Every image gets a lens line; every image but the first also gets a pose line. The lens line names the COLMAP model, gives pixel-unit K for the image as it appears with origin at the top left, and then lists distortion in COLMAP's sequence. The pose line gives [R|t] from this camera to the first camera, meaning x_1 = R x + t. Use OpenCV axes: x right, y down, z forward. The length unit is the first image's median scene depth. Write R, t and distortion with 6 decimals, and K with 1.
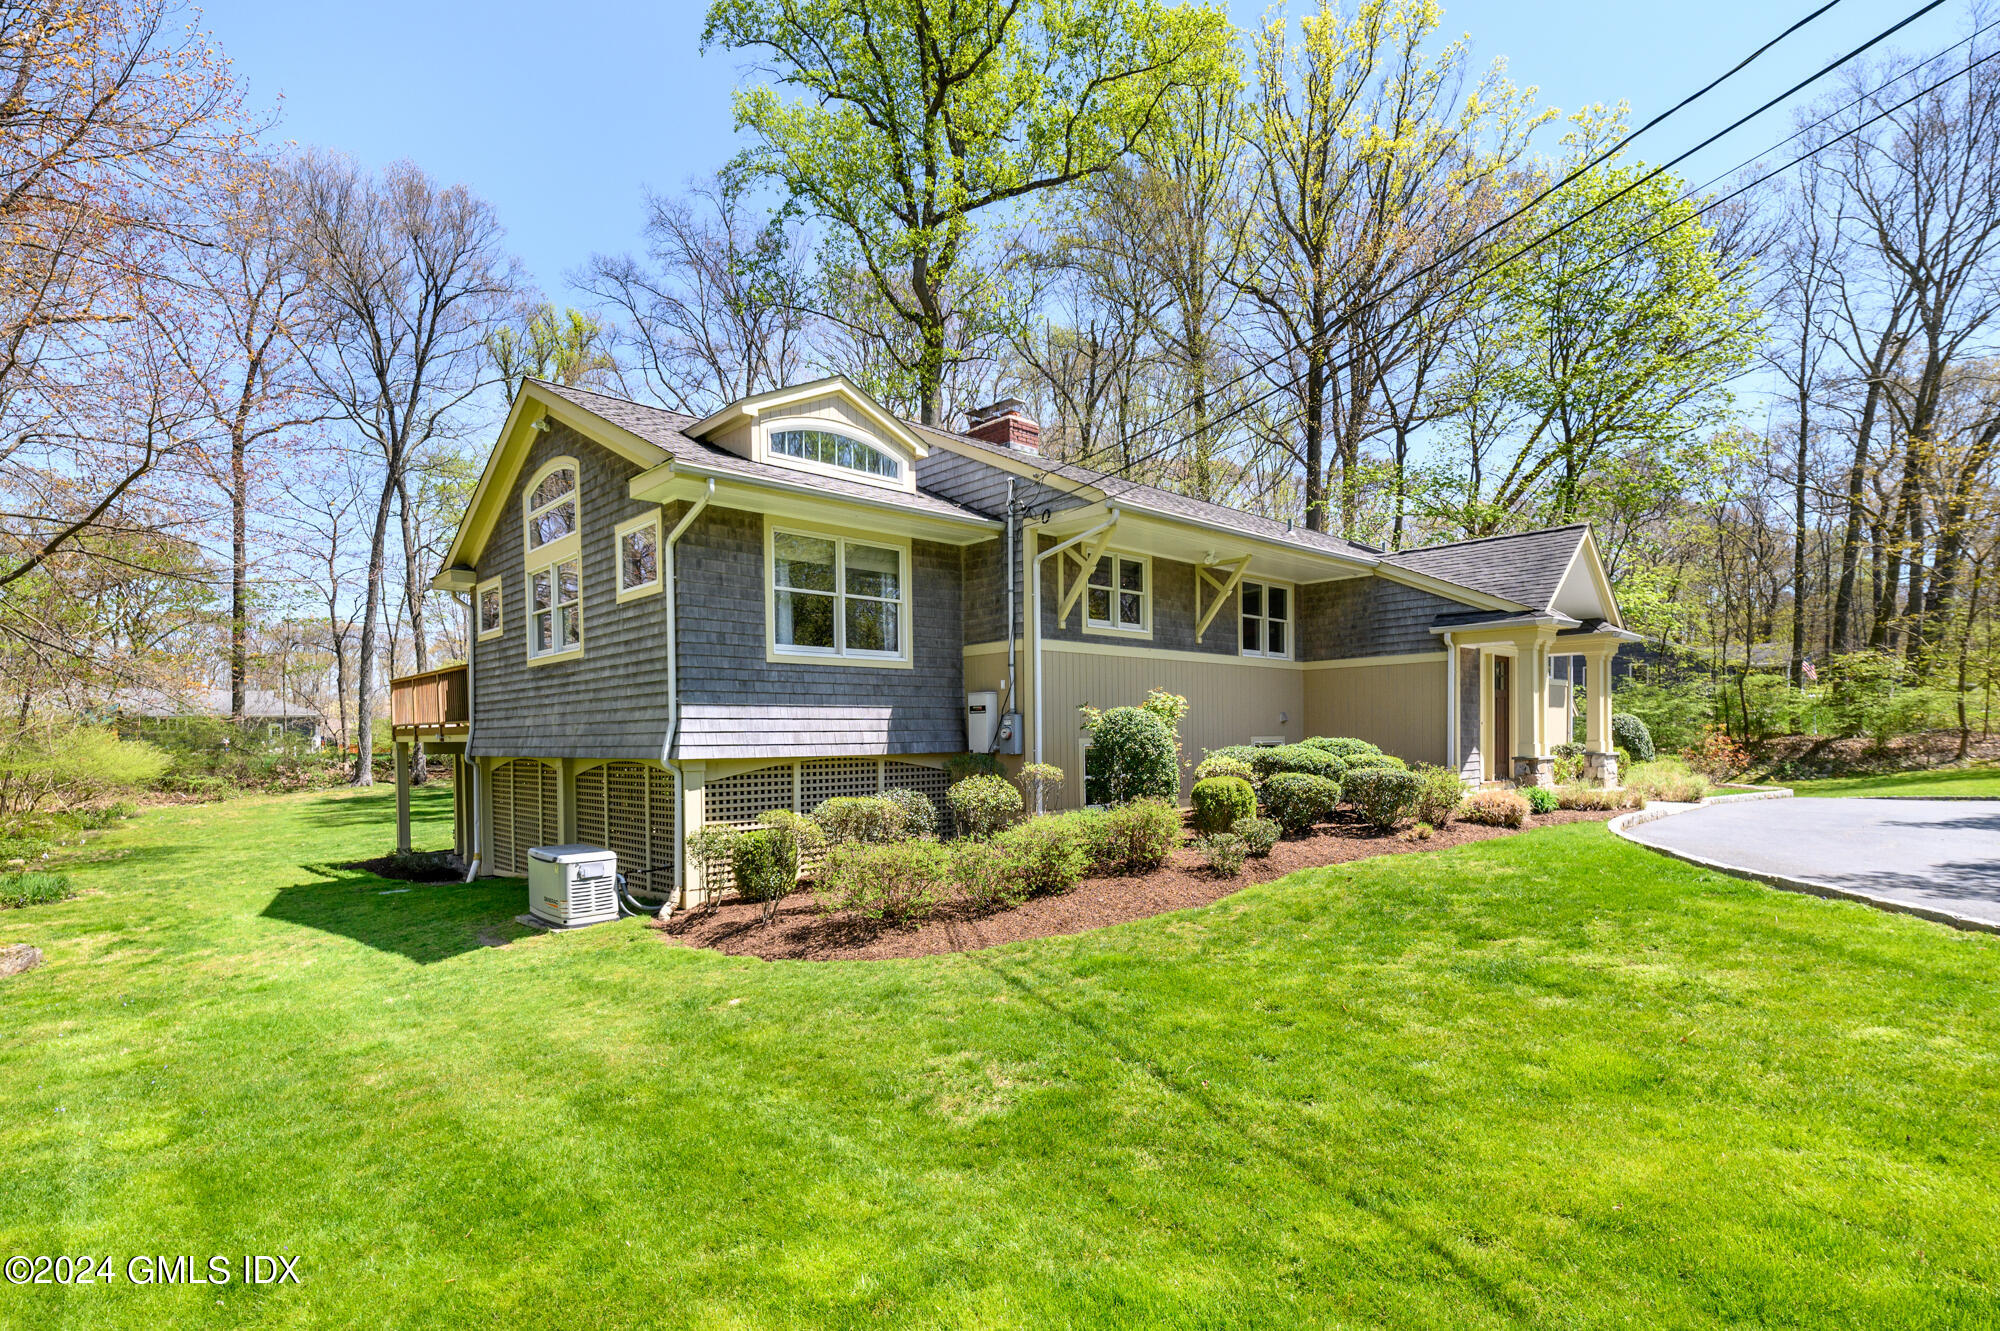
lens RADIAL K [[896.0, 0, 902.3], [0, 896.0, 721.5], [0, 0, 1]] dist [0.001647, 0.000134]
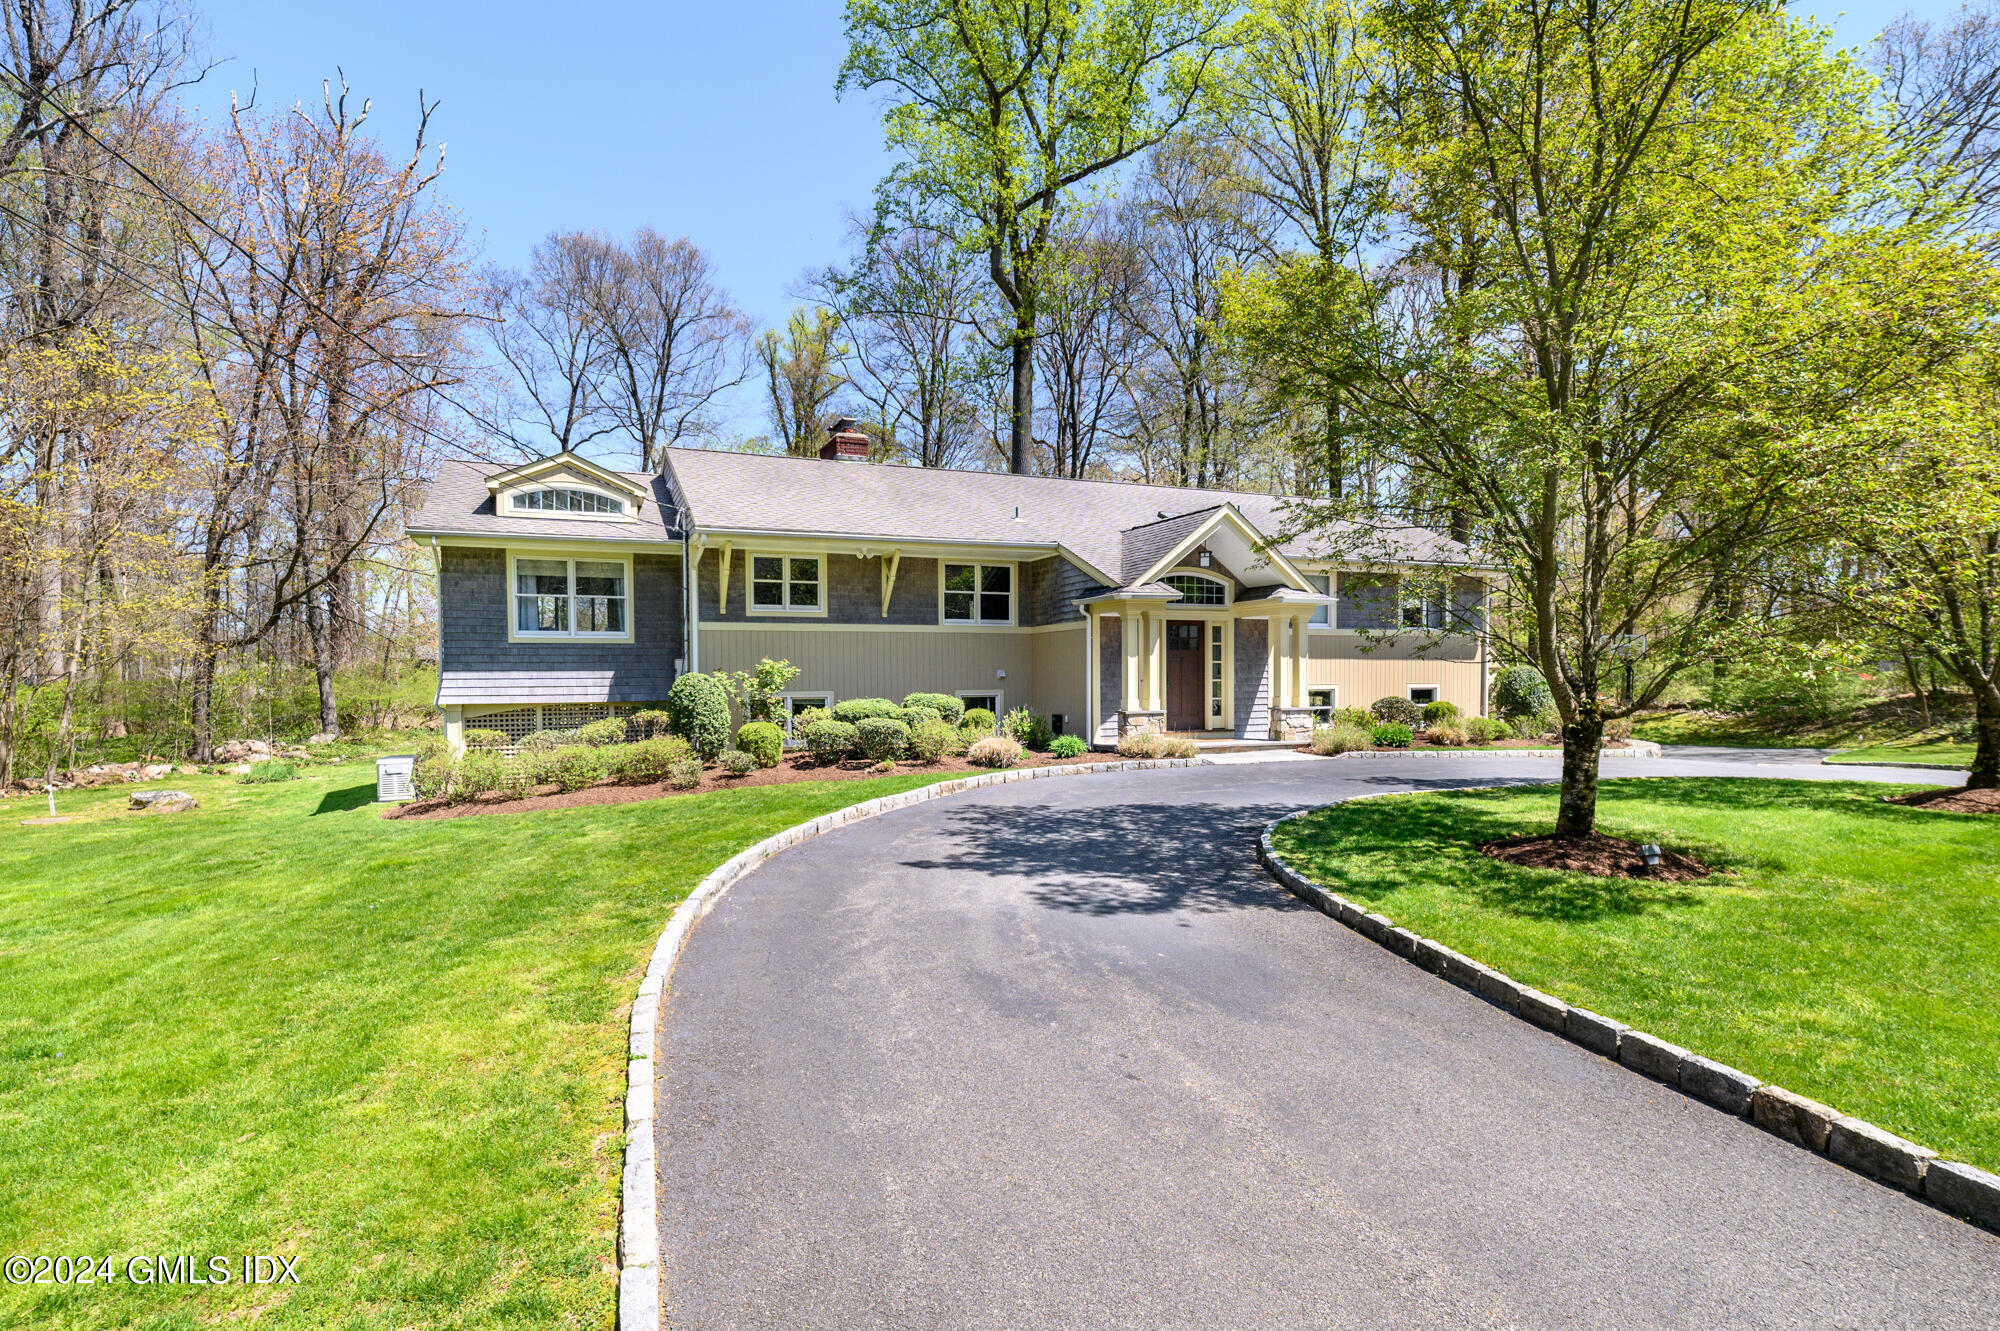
lens RADIAL K [[908.7, 0, 989.3], [0, 908.7, 660.0], [0, 0, 1]] dist [0.004359, 0.000471]
pose [[0.944298, -0.000216, -0.329093, 0.947121], [0.002032, 0.999985, 0.005175, -0.034575], [0.329087, -0.005556, 0.944283, -0.185370]]
